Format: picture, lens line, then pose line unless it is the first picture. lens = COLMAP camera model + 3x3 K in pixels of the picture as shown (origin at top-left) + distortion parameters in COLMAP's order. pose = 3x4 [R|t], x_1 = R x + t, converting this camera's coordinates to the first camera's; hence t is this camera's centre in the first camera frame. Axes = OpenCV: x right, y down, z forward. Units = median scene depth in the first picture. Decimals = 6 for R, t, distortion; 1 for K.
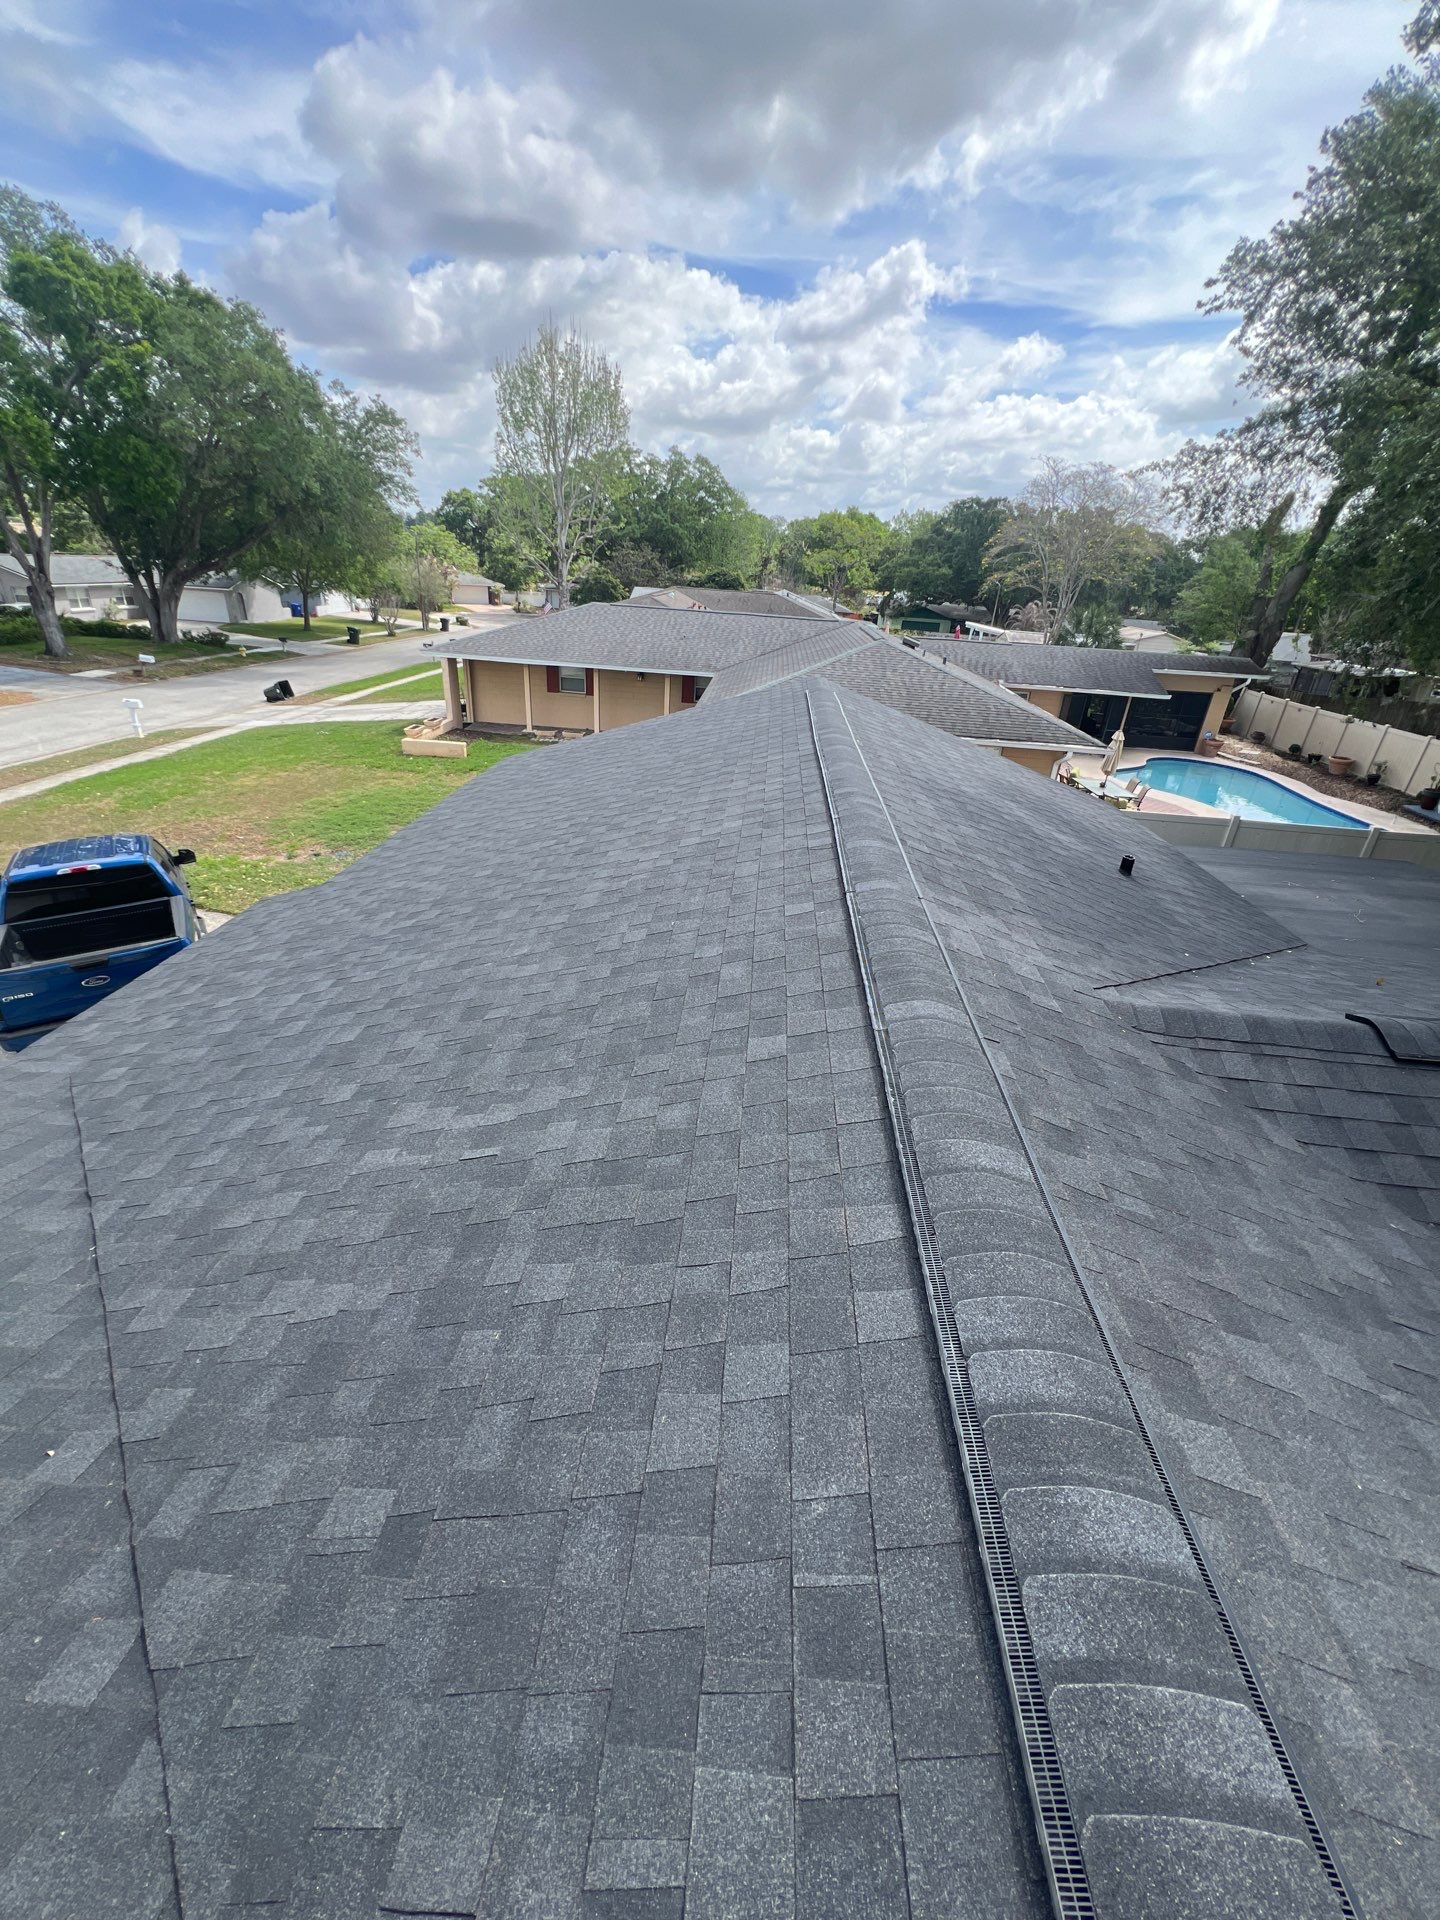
lens RADIAL K [[759.9, 0, 718.8], [0, 759.9, 953.2], [0, 0, 1]] dist [-0.003896, 0.000267]
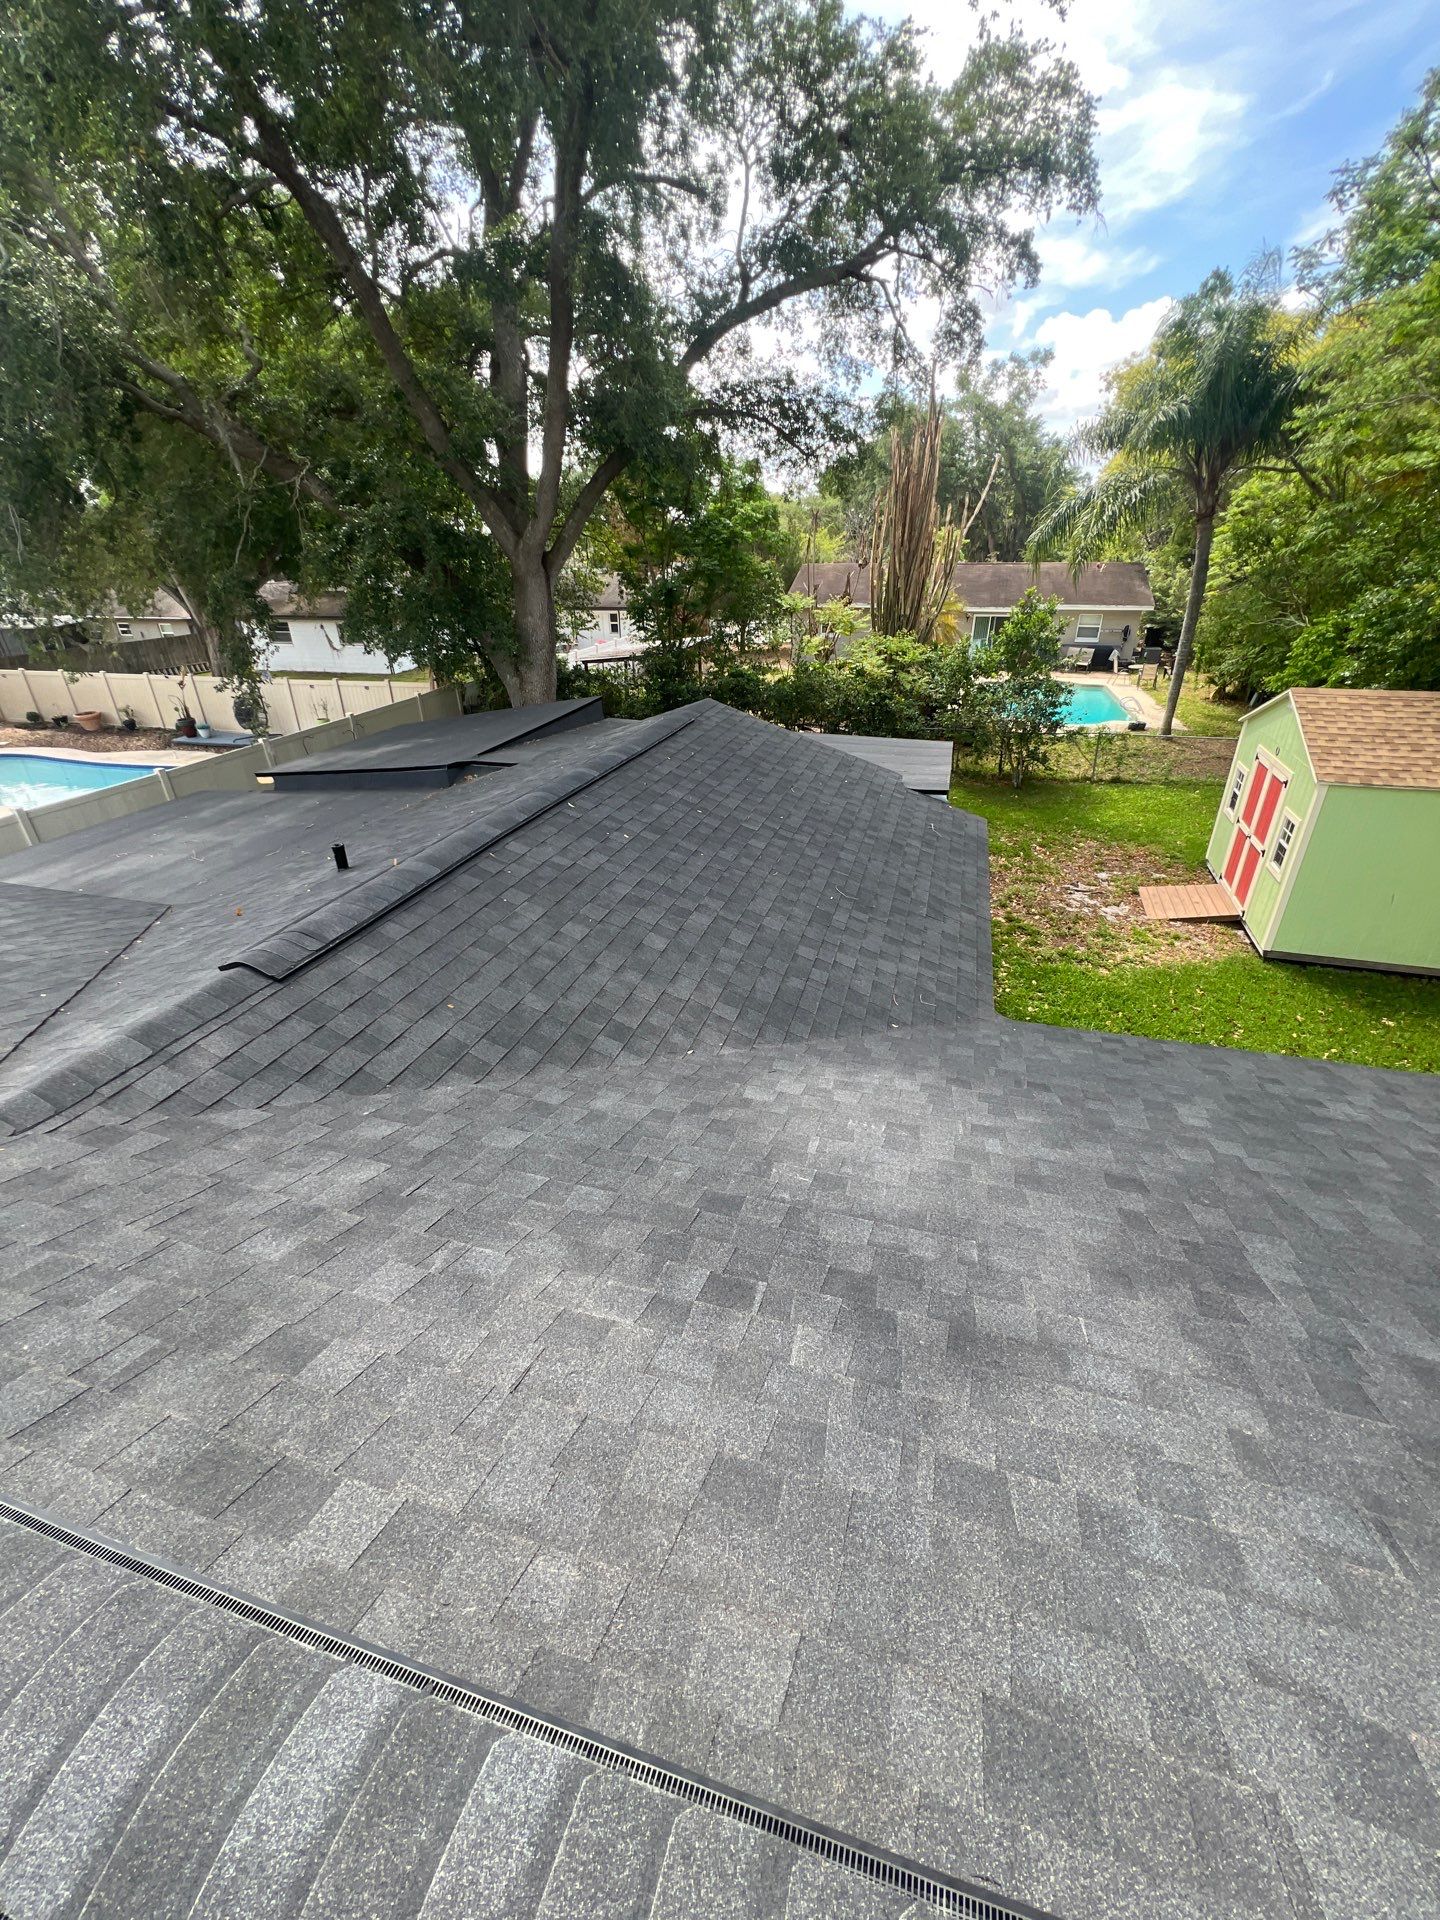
lens RADIAL K [[759.9, 0, 720.2], [0, 759.9, 952.8], [0, 0, 1]] dist [-0.003896, 0.000267]
pose [[0.210224, -0.513789, 0.831761, 0.100681], [0.465887, 0.800609, 0.376795, -0.002193], [-0.859509, 0.308295, 0.407675, 0.016089]]
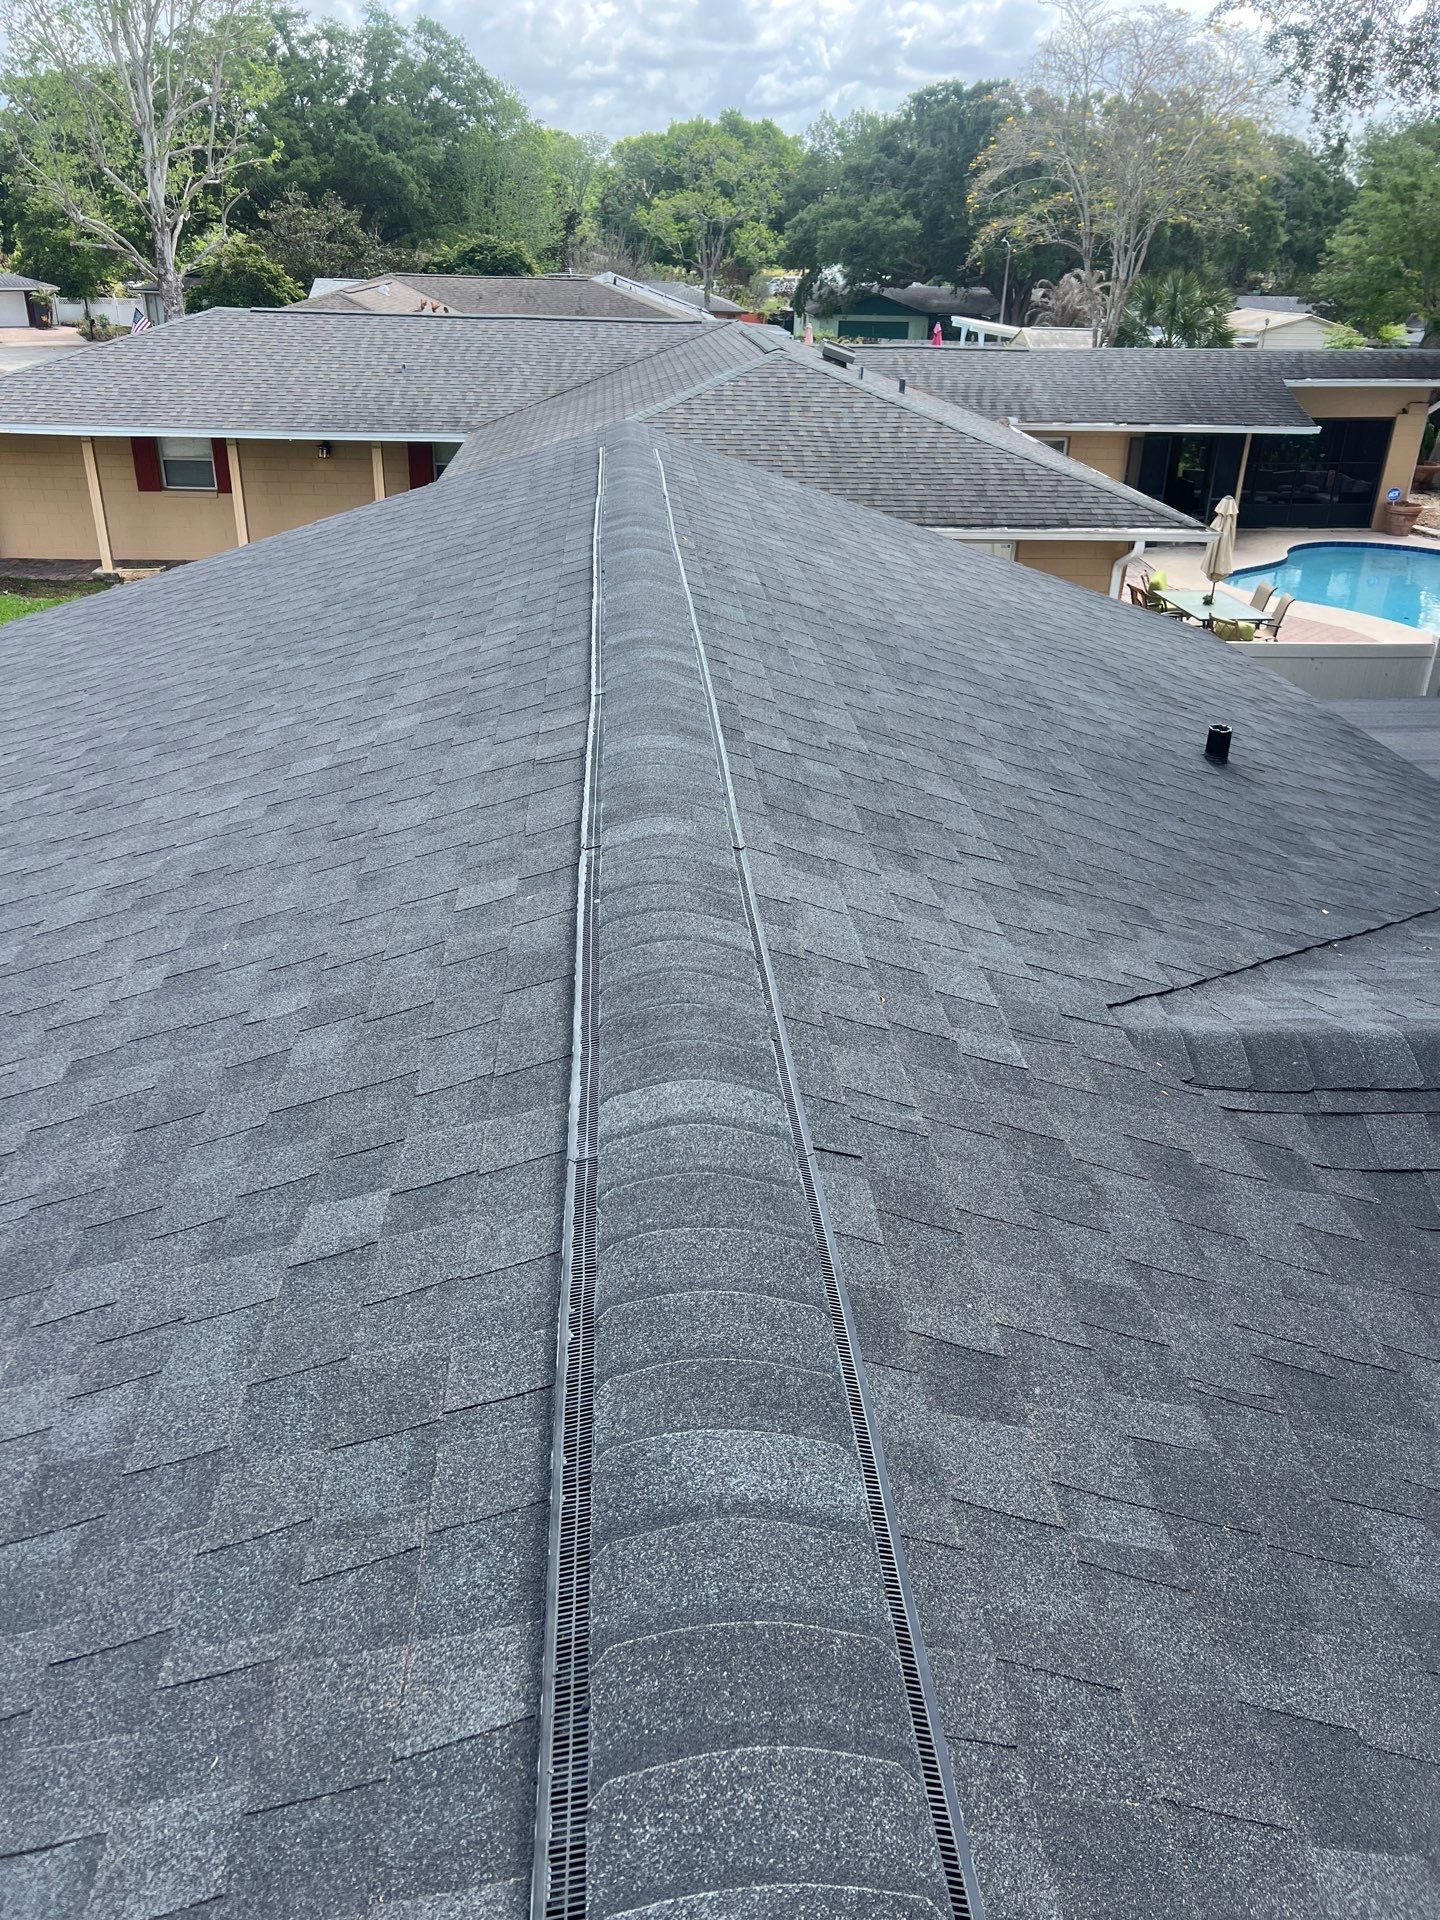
lens RADIAL K [[1411.0, 0, 716.5], [0, 1411.0, 960.5], [0, 0, 1]] dist [0.050306, -0.053262]
pose [[0.991157, -0.091582, 0.096029, 0.111573], [0.091799, 0.995775, 0.002162, -0.004476], [-0.095821, 0.006672, 0.995376, 0.090489]]
